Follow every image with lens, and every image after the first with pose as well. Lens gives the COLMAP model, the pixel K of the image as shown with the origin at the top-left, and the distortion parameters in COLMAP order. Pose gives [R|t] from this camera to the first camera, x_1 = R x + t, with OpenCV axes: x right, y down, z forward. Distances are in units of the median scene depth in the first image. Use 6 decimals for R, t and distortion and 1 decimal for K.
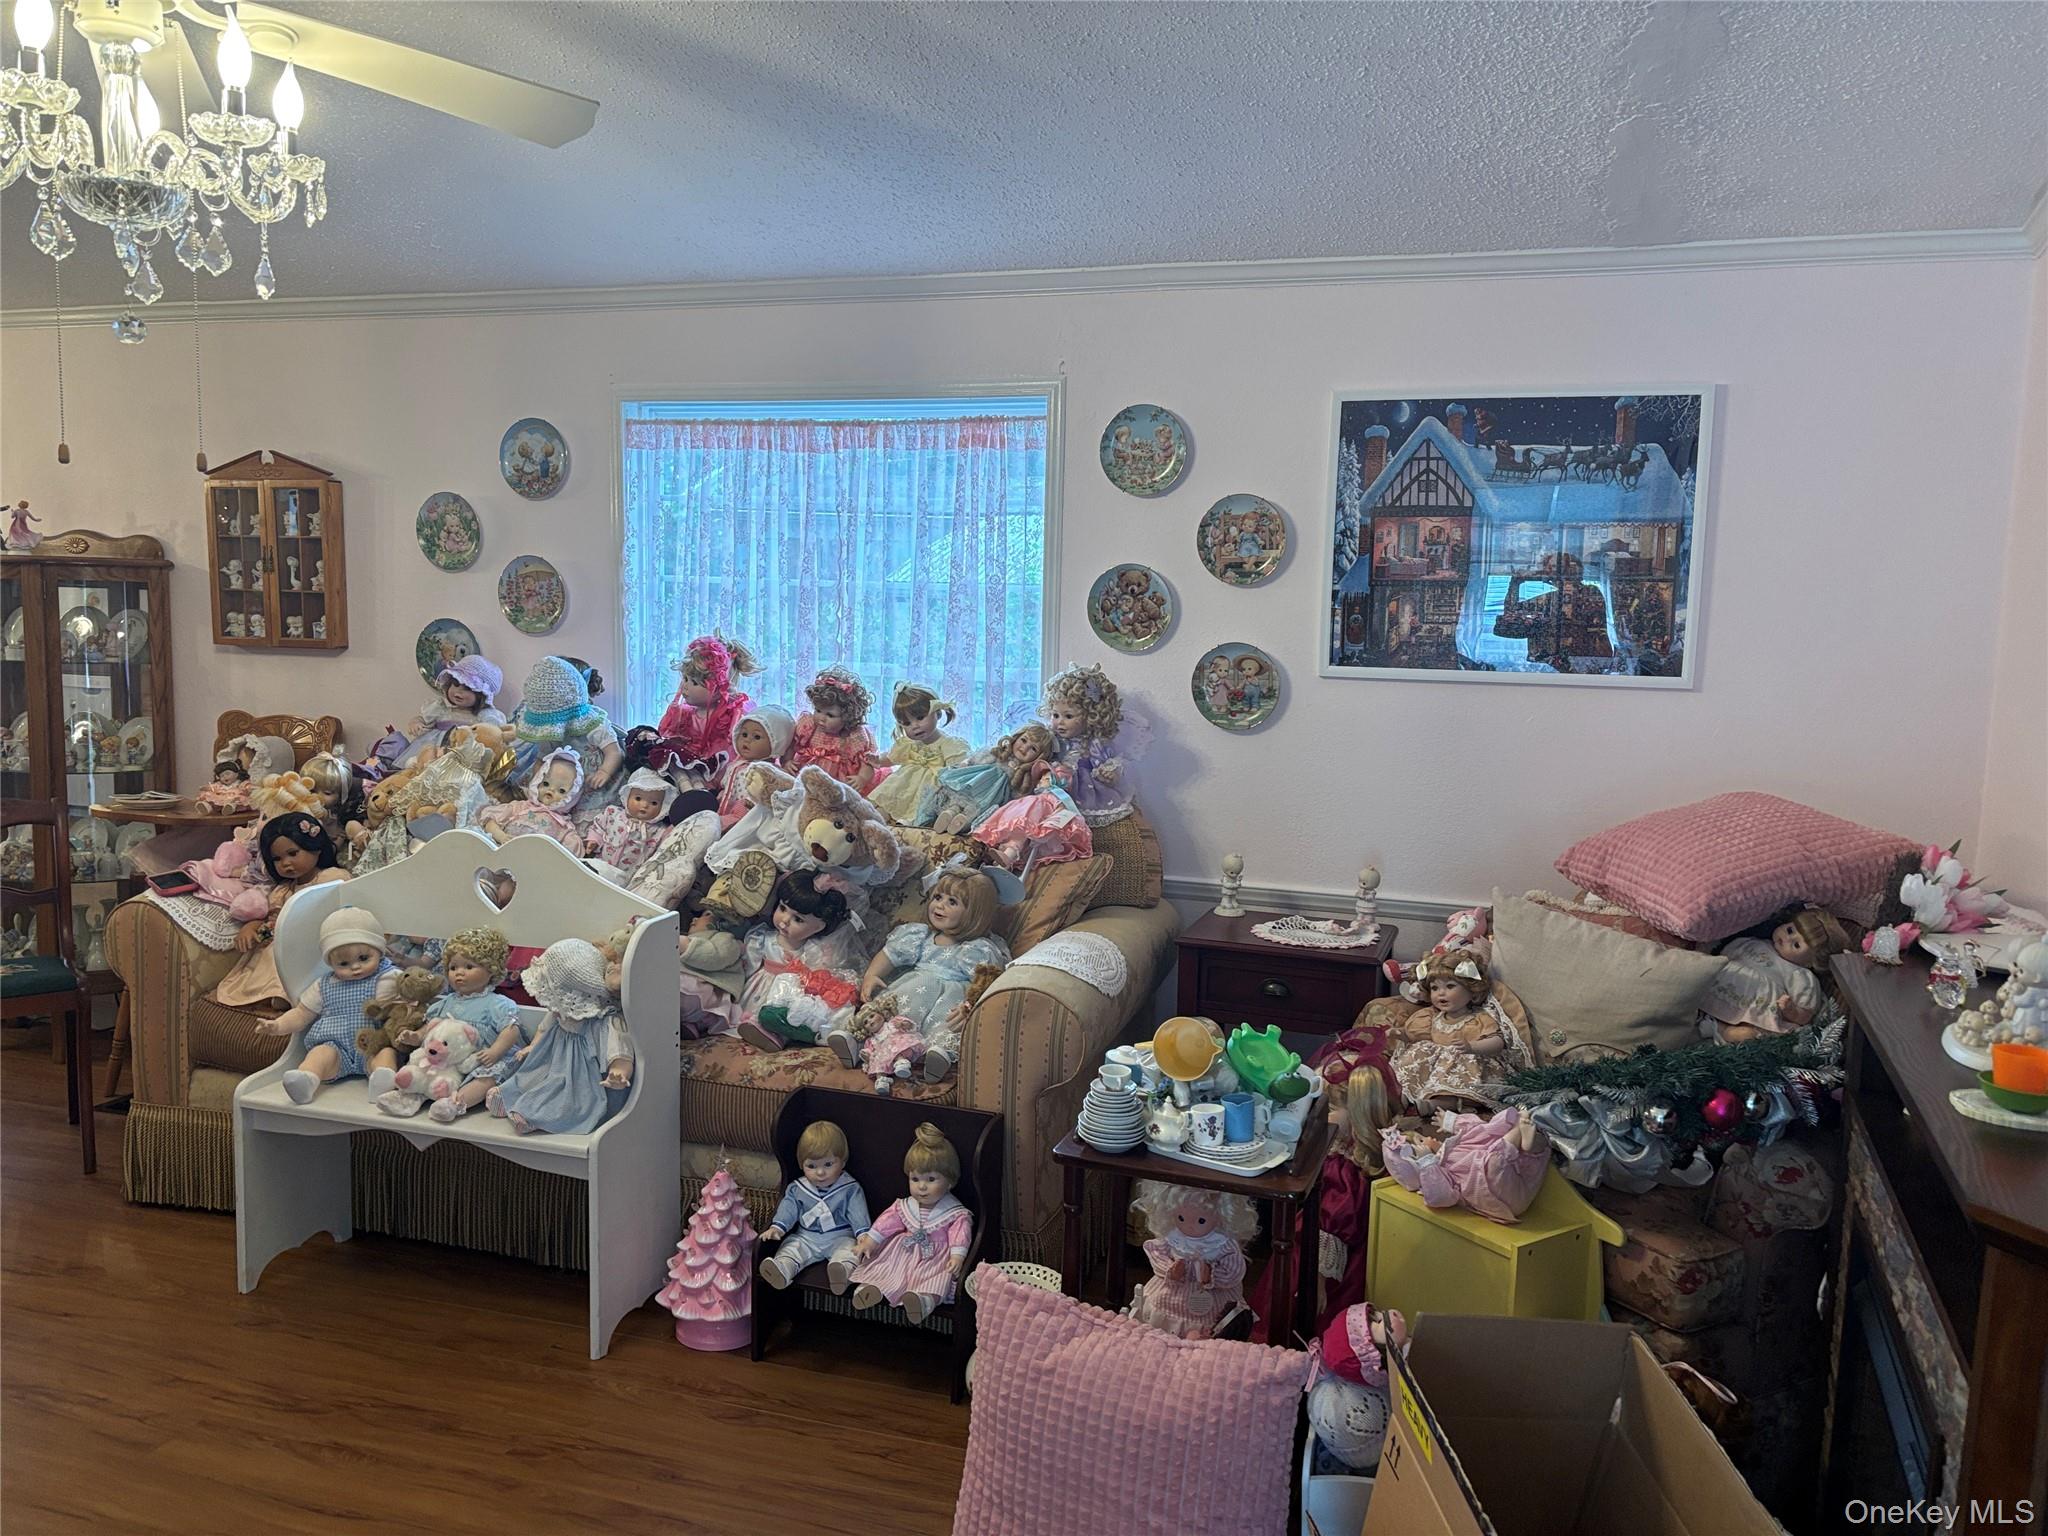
lens RADIAL K [[1534.2, 0, 1024.0], [0, 1534.2, 768.0], [0, 0, 1]] dist [0.101662, -0.098290]
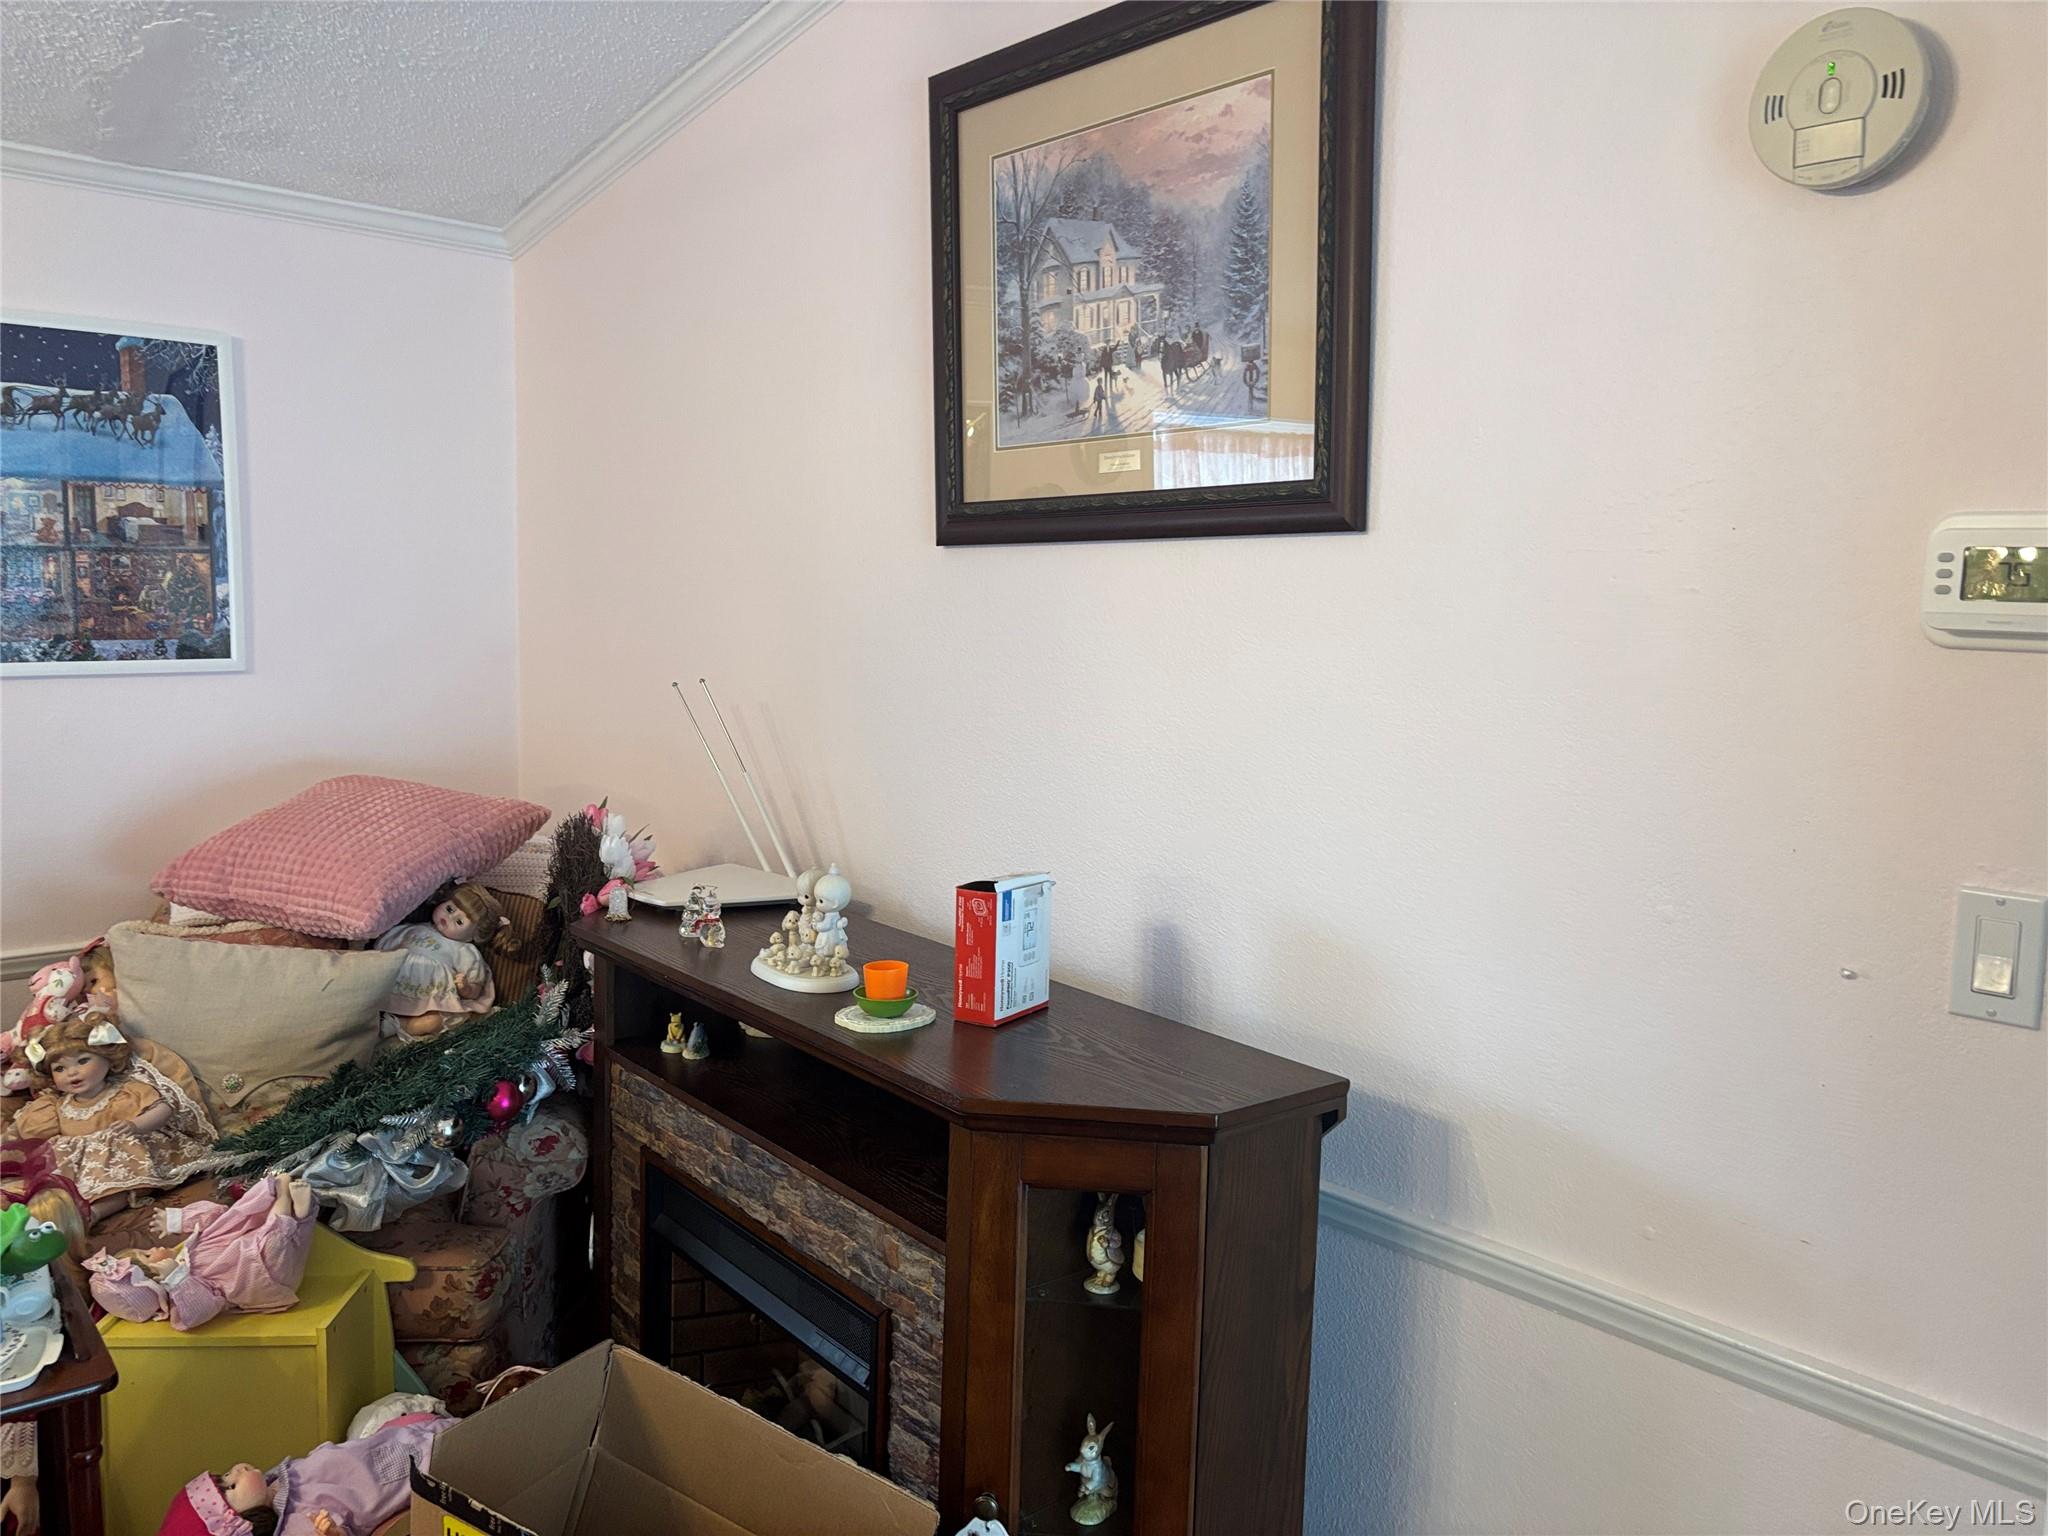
lens RADIAL K [[1565.6, 0, 1024.0], [0, 1565.6, 768.0], [0, 0, 1]] dist [0.056730, -0.062434]
pose [[0.505971, -0.115504, 0.854782, -0.103120], [0.094882, 0.992433, 0.077941, -0.017189], [-0.857316, 0.041668, 0.513101, 0.100445]]
